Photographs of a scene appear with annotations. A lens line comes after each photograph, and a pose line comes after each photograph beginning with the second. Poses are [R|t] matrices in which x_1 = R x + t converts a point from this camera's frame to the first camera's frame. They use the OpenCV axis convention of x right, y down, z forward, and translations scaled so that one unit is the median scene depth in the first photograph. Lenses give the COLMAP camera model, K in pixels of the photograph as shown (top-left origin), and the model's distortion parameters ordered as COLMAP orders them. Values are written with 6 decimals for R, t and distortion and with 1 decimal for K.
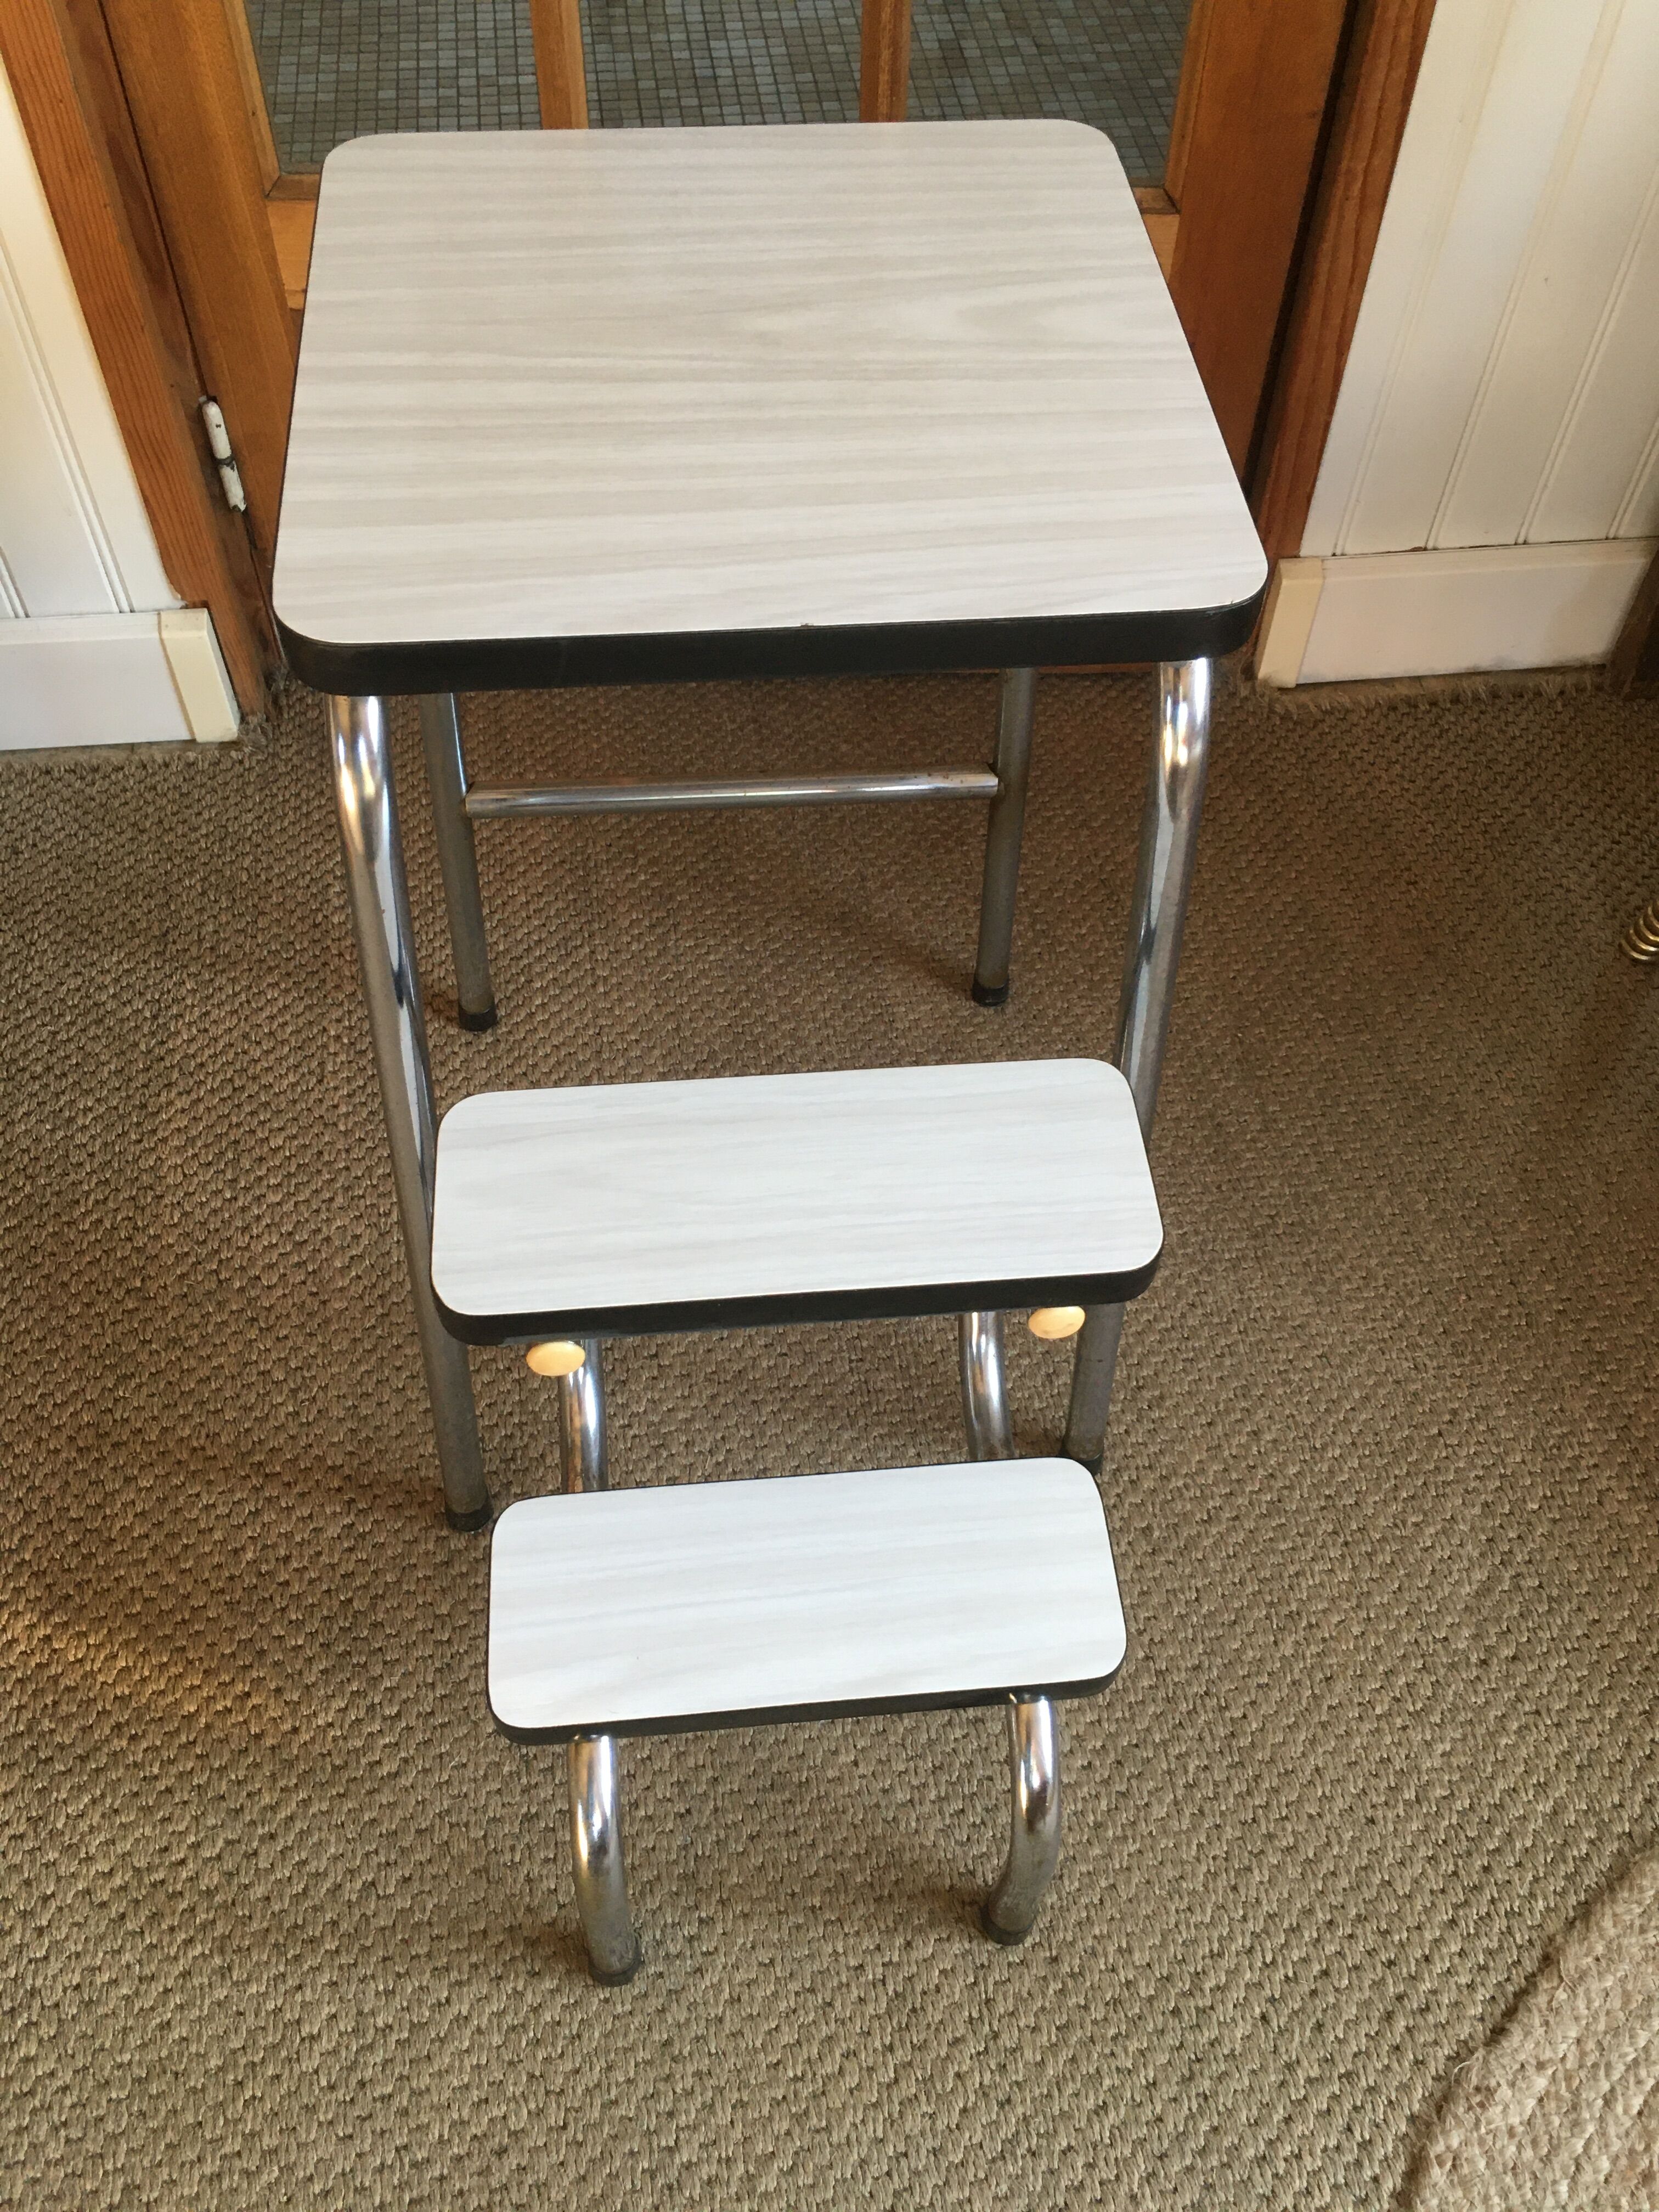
lens RADIAL K [[1921.7, 0, 848.3], [0, 1921.7, 1121.2], [0, 0, 1]] dist [0.070633, -0.112531]
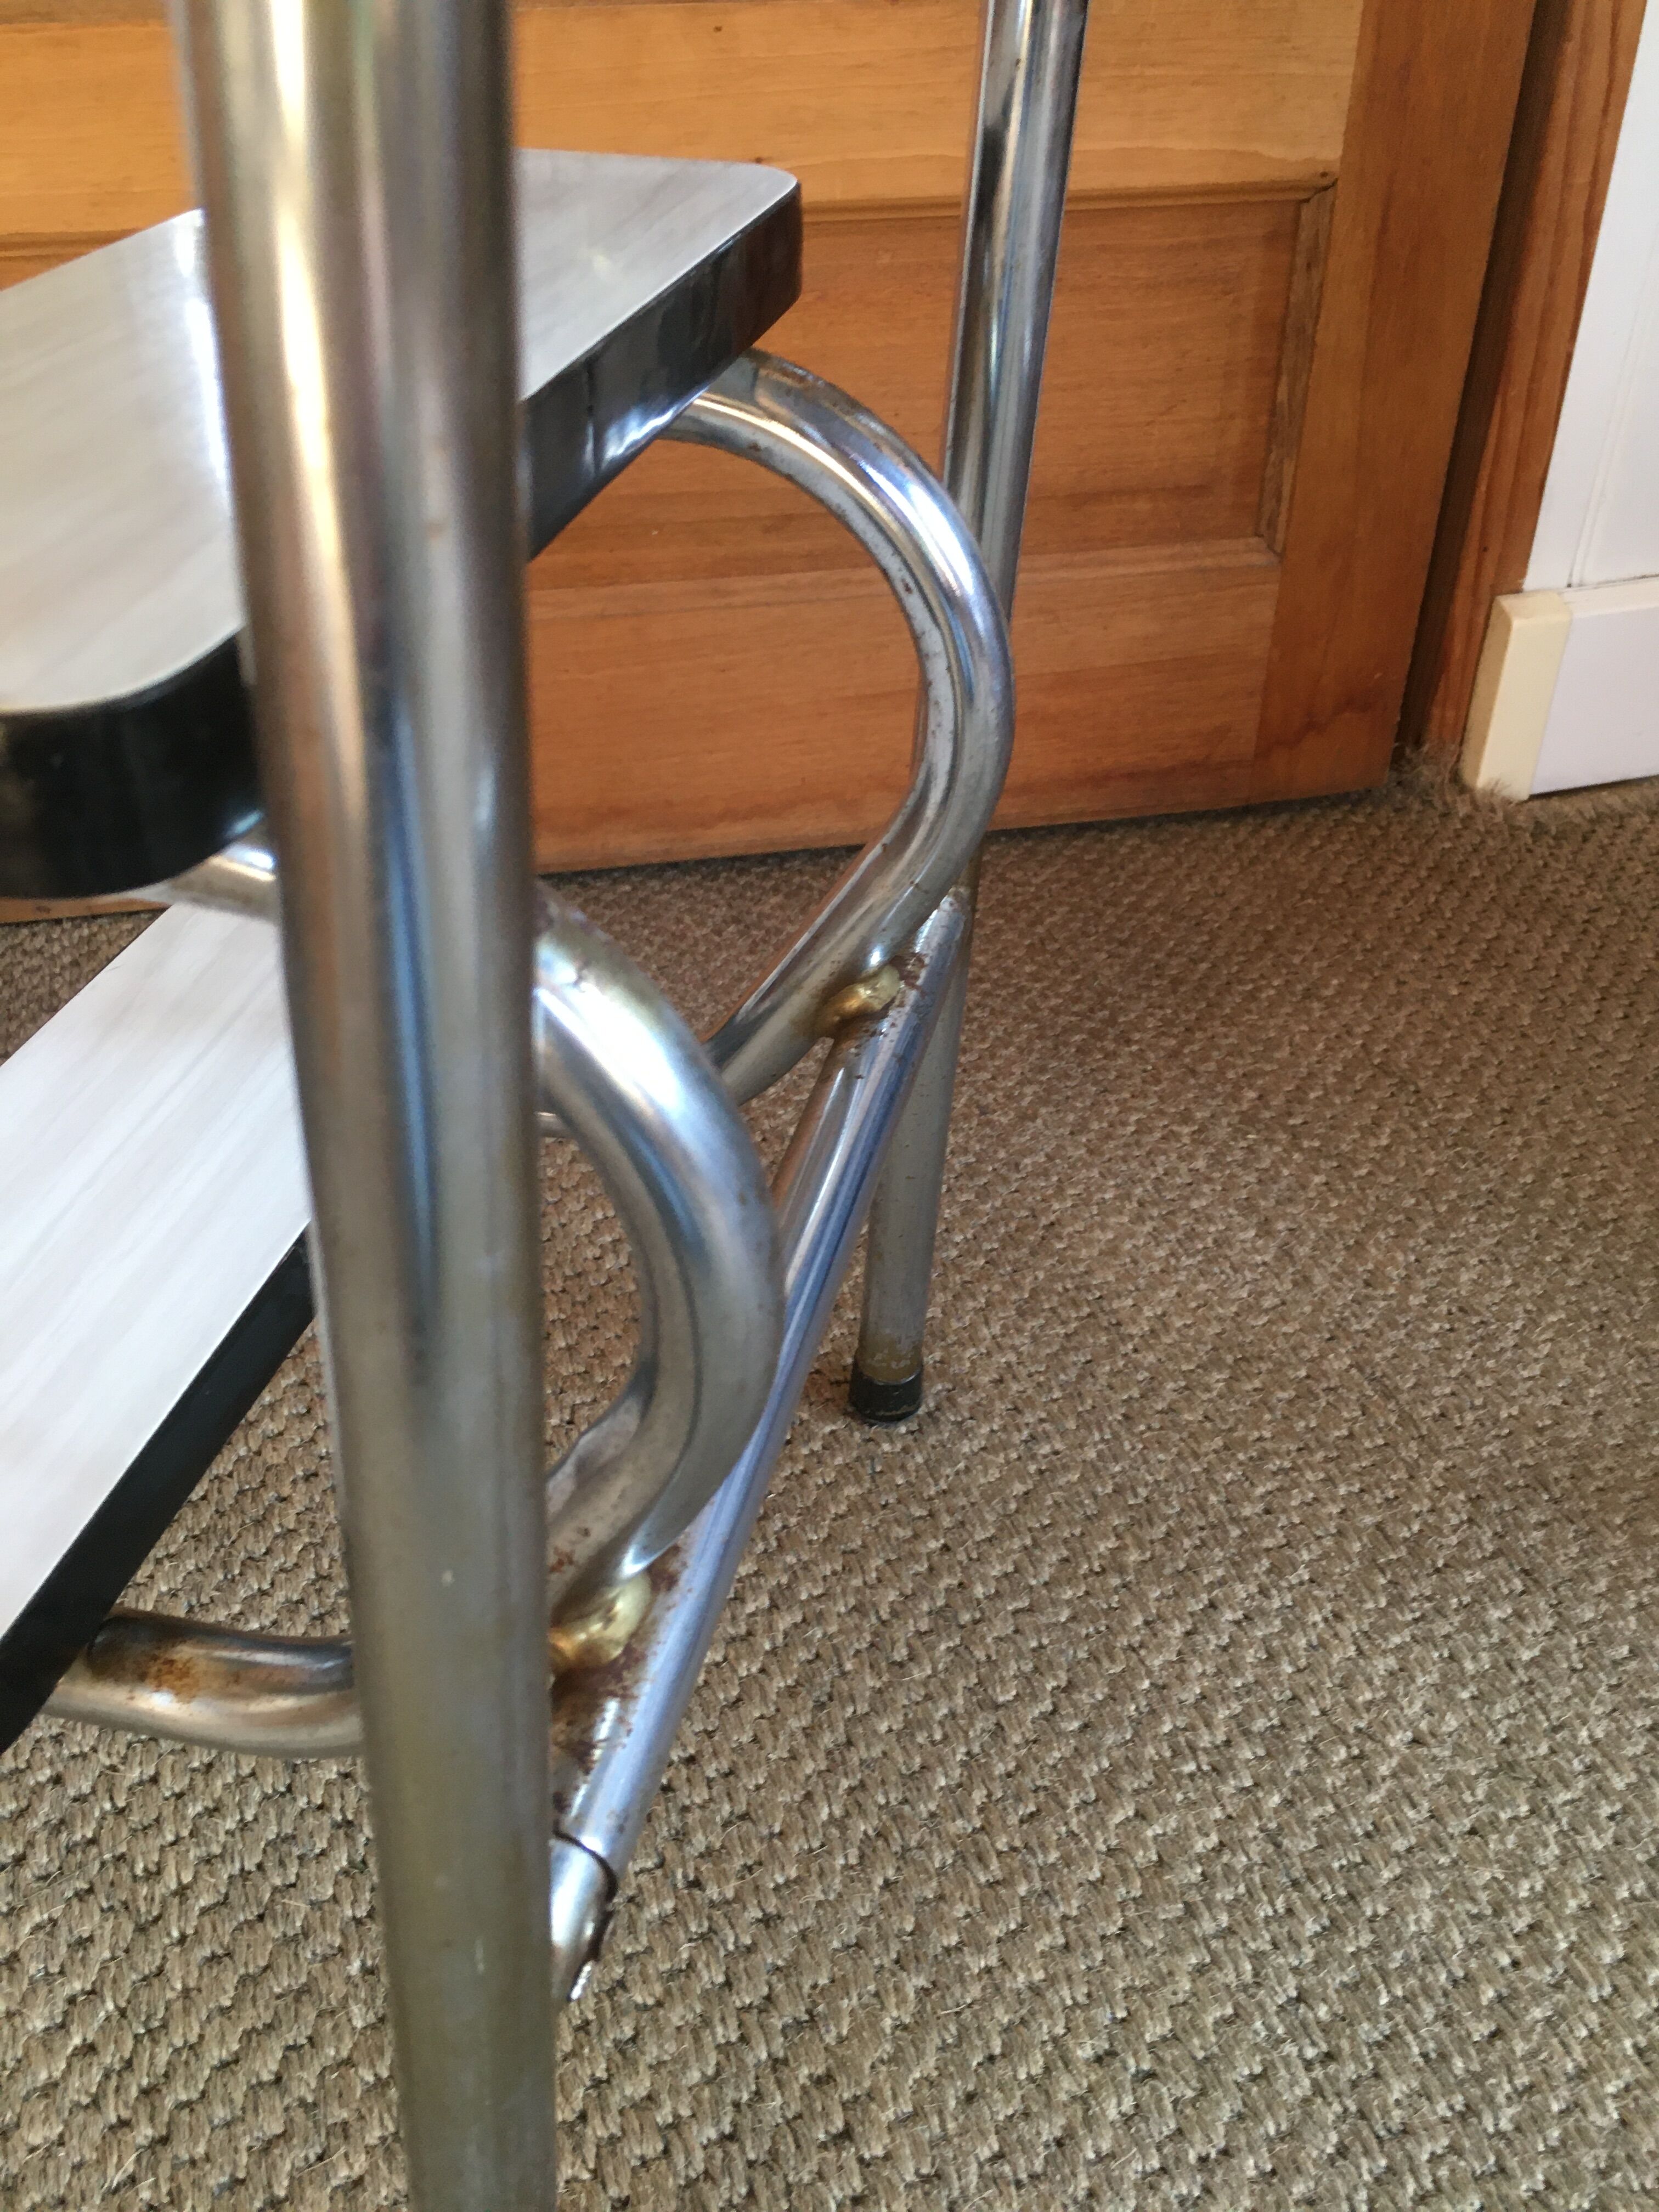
lens RADIAL K [[1921.7, 0, 844.7], [0, 1921.7, 1101.8], [0, 0, 1]] dist [0.070633, -0.112531]
pose [[0.985616, -0.120301, 0.118695, -0.118606], [0.148449, 0.951956, -0.267848, 0.023250], [-0.080770, 0.281616, 0.956122, 0.529034]]
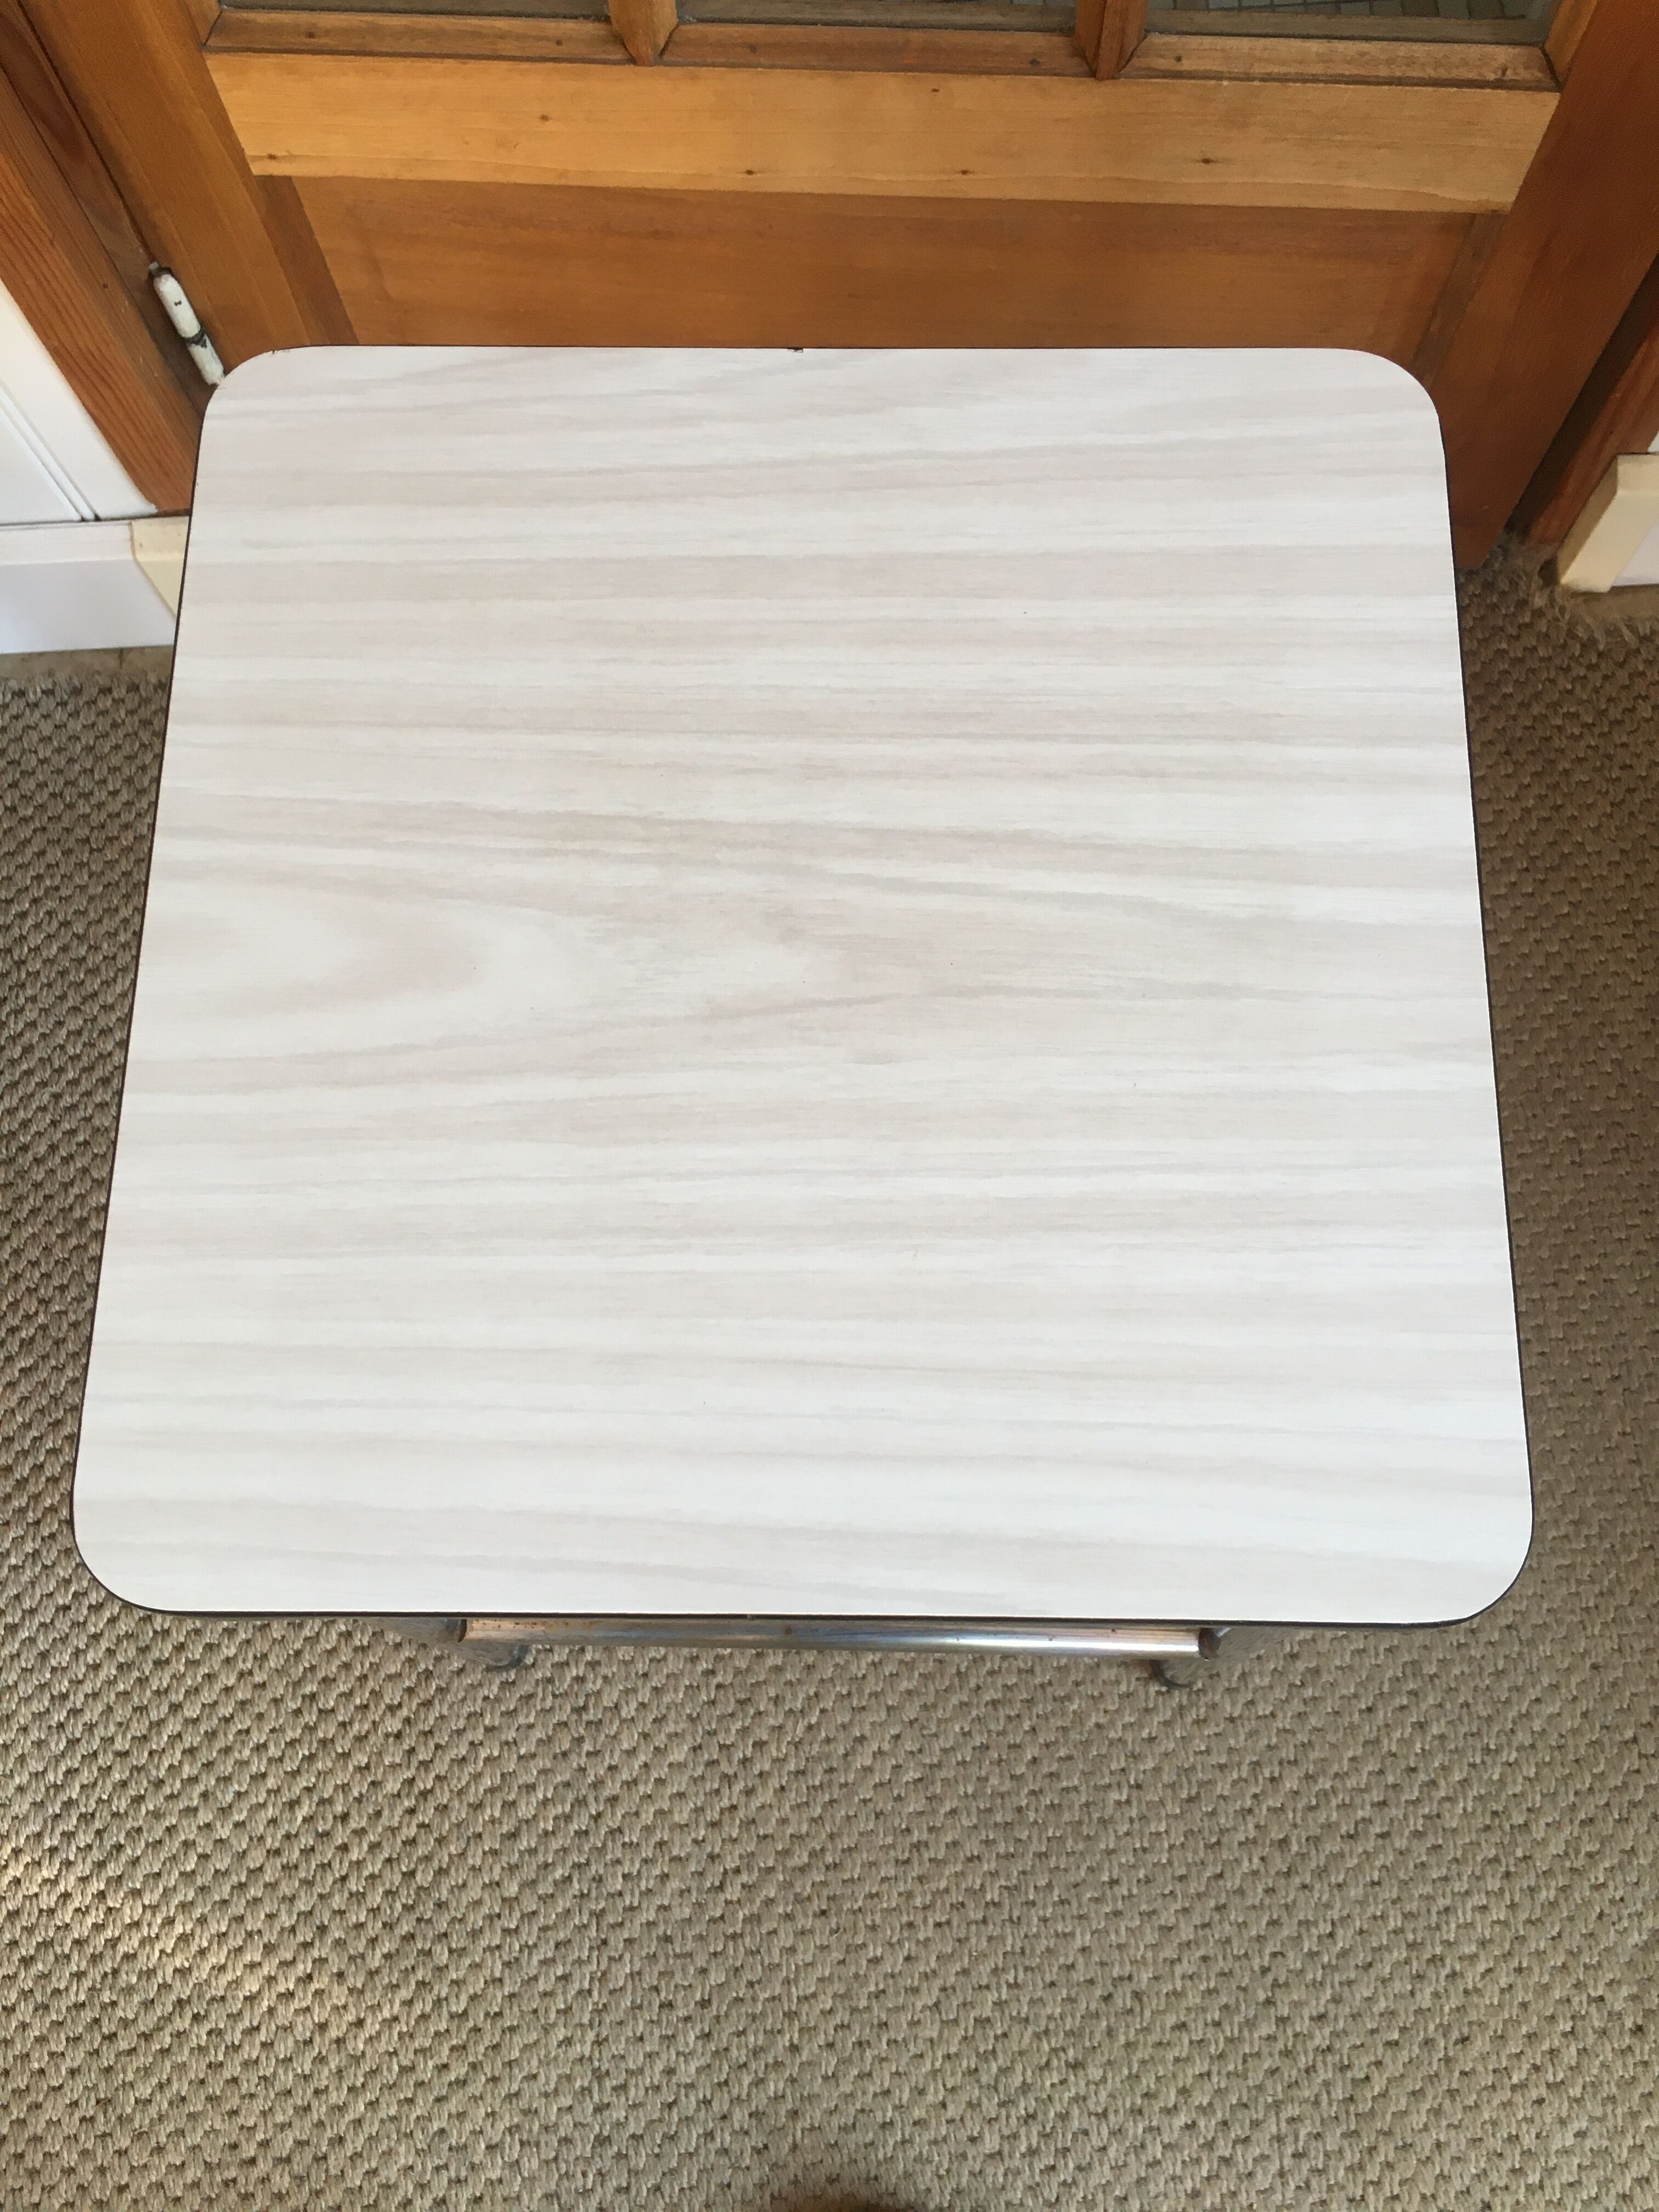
lens RADIAL K [[1921.7, 0, 837.0], [0, 1921.7, 1130.5], [0, 0, 1]] dist [0.070633, -0.112531]
pose [[0.996545, 0.057604, -0.059824, -0.015875], [-0.031304, 0.927759, 0.371865, -0.388884], [0.076923, -0.368708, 0.926357, 0.248425]]
